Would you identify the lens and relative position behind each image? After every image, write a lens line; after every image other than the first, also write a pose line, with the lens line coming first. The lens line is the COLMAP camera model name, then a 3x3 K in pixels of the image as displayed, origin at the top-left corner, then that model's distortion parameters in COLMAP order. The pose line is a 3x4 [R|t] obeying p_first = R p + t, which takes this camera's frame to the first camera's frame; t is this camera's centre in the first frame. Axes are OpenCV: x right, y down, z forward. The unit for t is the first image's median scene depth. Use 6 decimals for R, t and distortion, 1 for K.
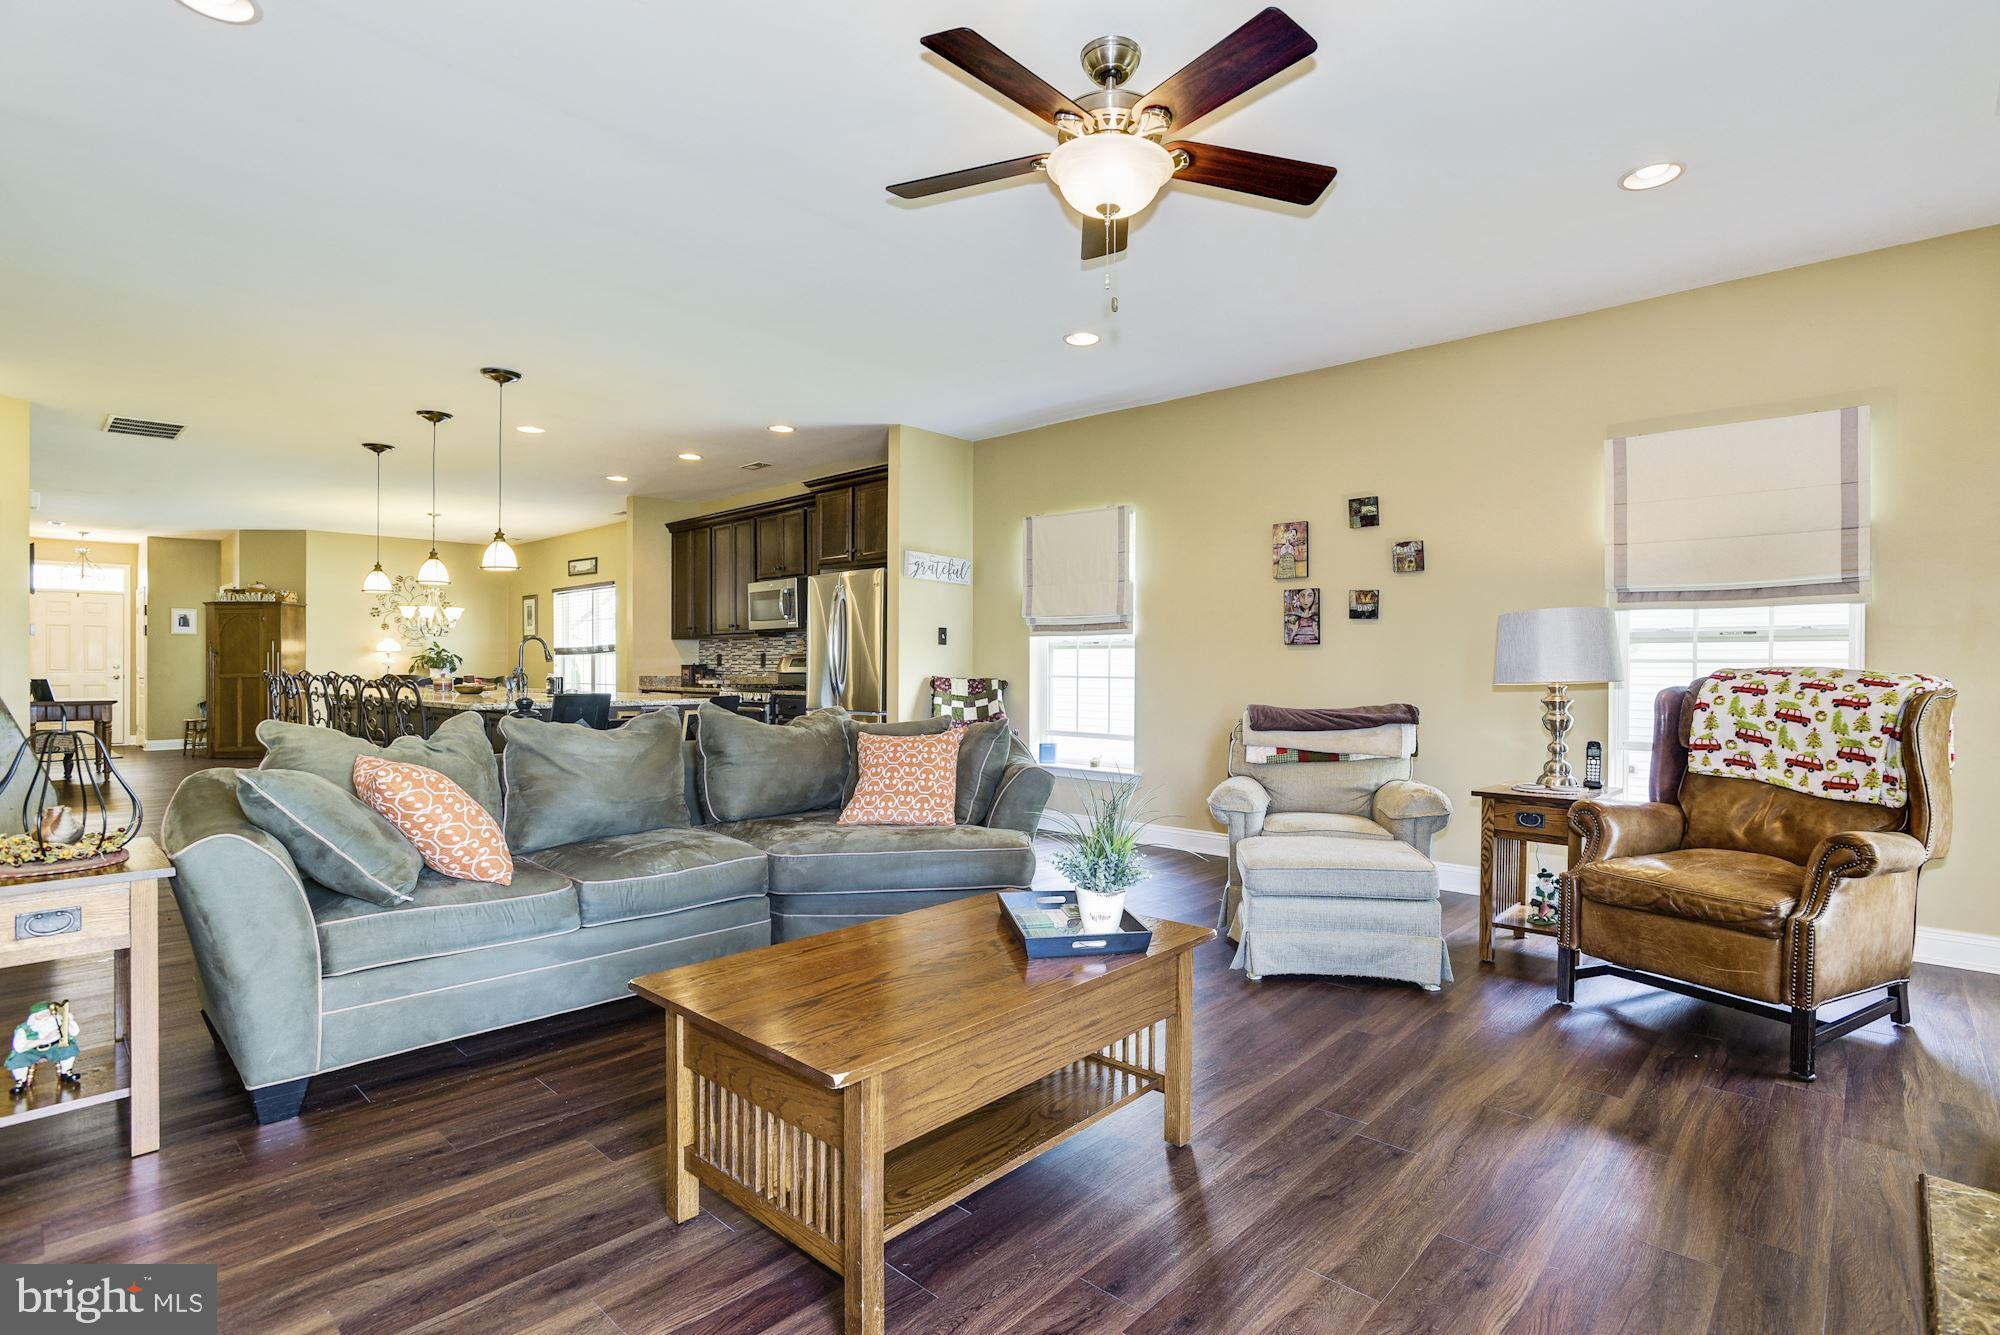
lens RADIAL K [[985.8, 0, 1047.9], [0, 985.8, 680.0], [0, 0, 1]] dist [-0.034470, 0.000436]
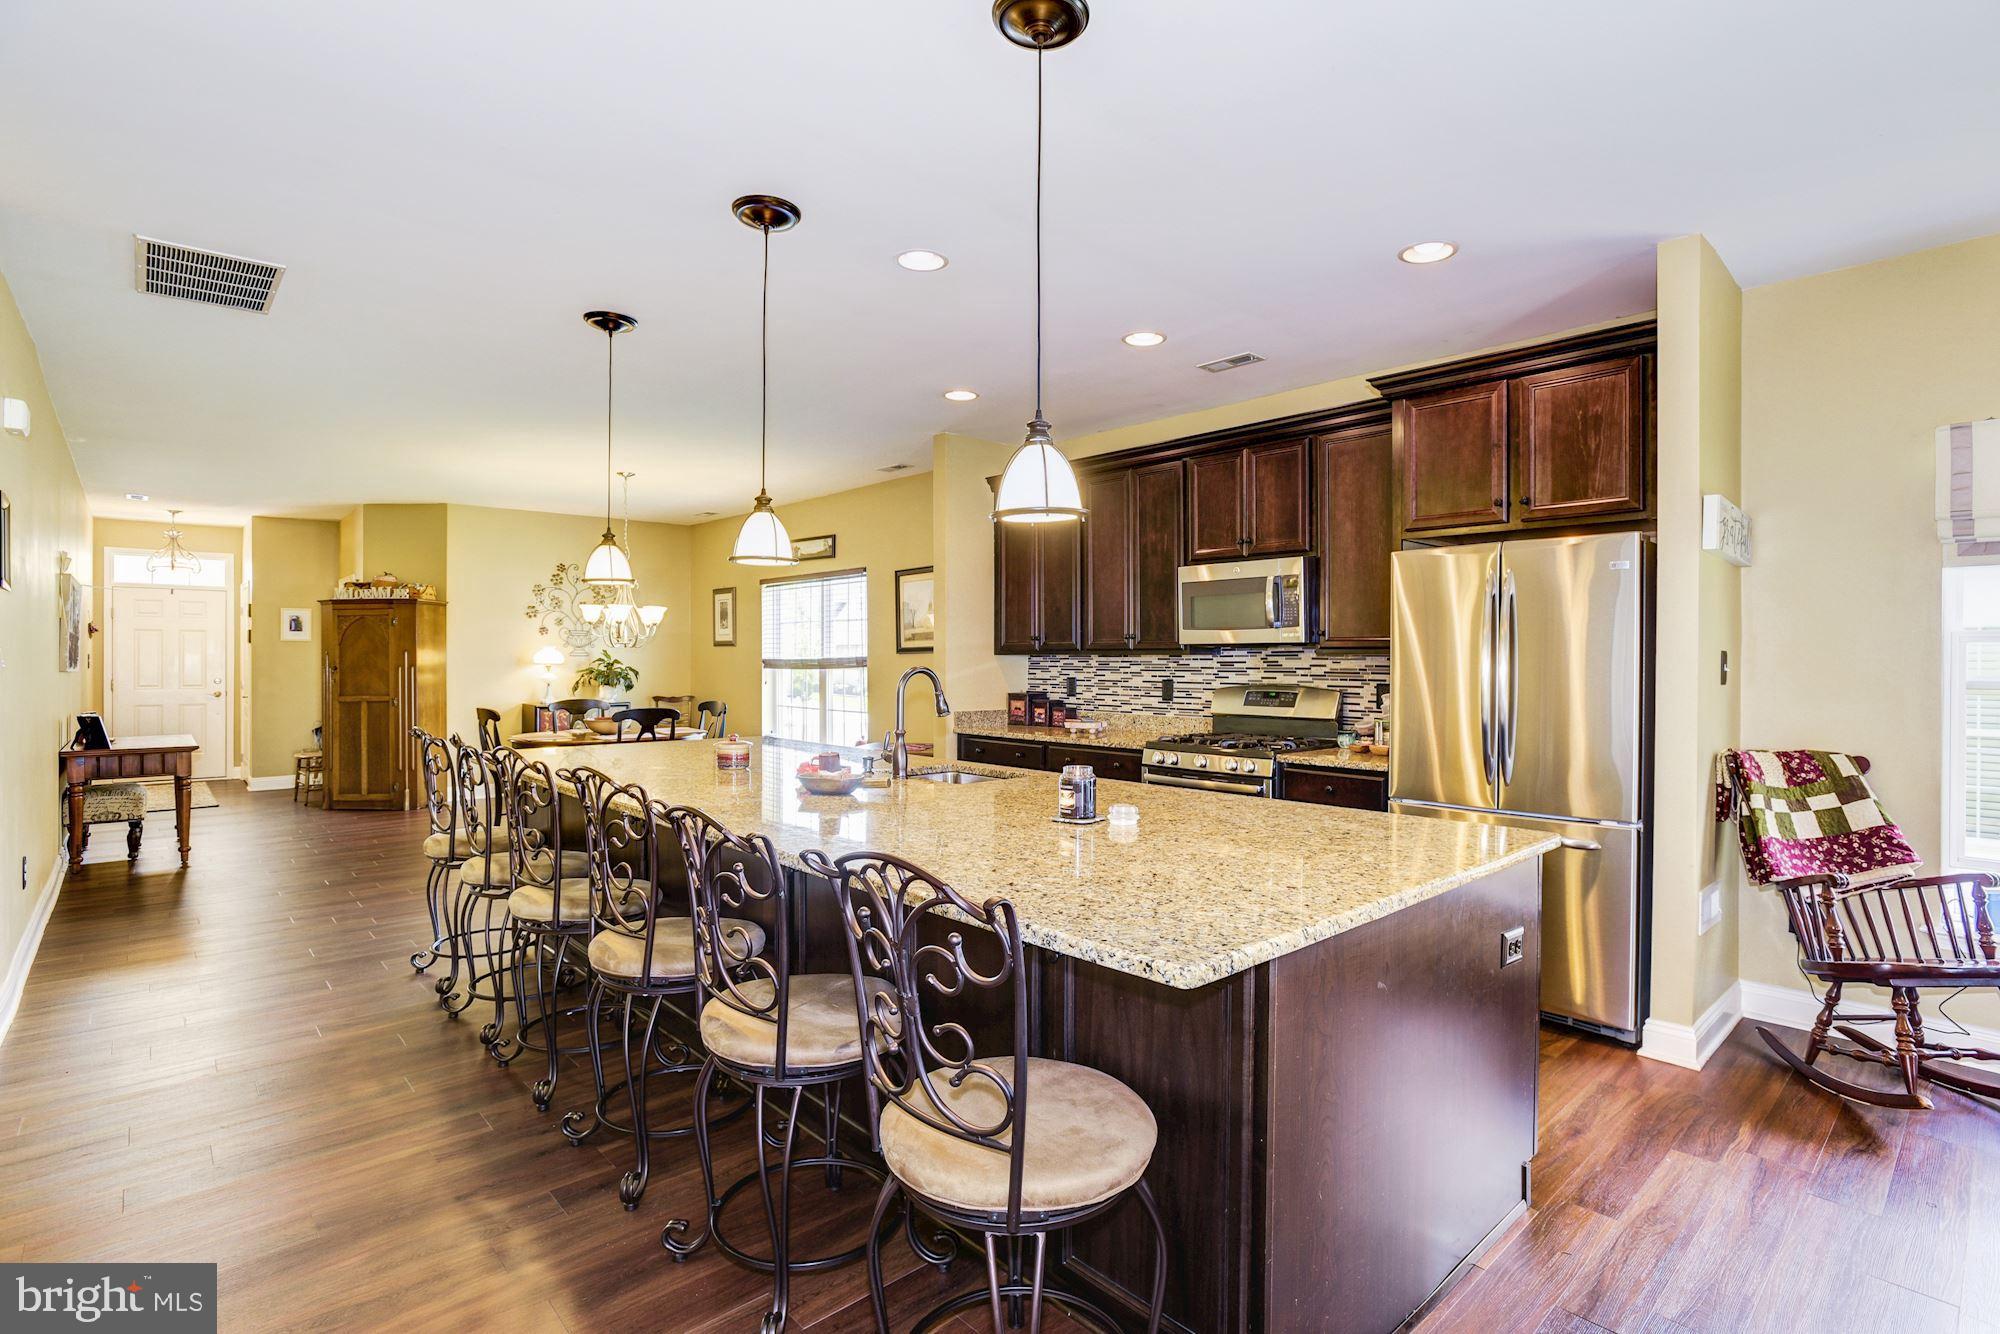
lens RADIAL K [[972.7, 0, 1018.1], [0, 972.7, 670.2], [0, 0, 1]] dist [-0.040139, 0.000688]
pose [[0.995903, 0.000916, -0.090418, -0.268195], [-0.000897, 1.000000, 0.000252, -0.027114], [0.090419, -0.000169, 0.995904, 0.308701]]
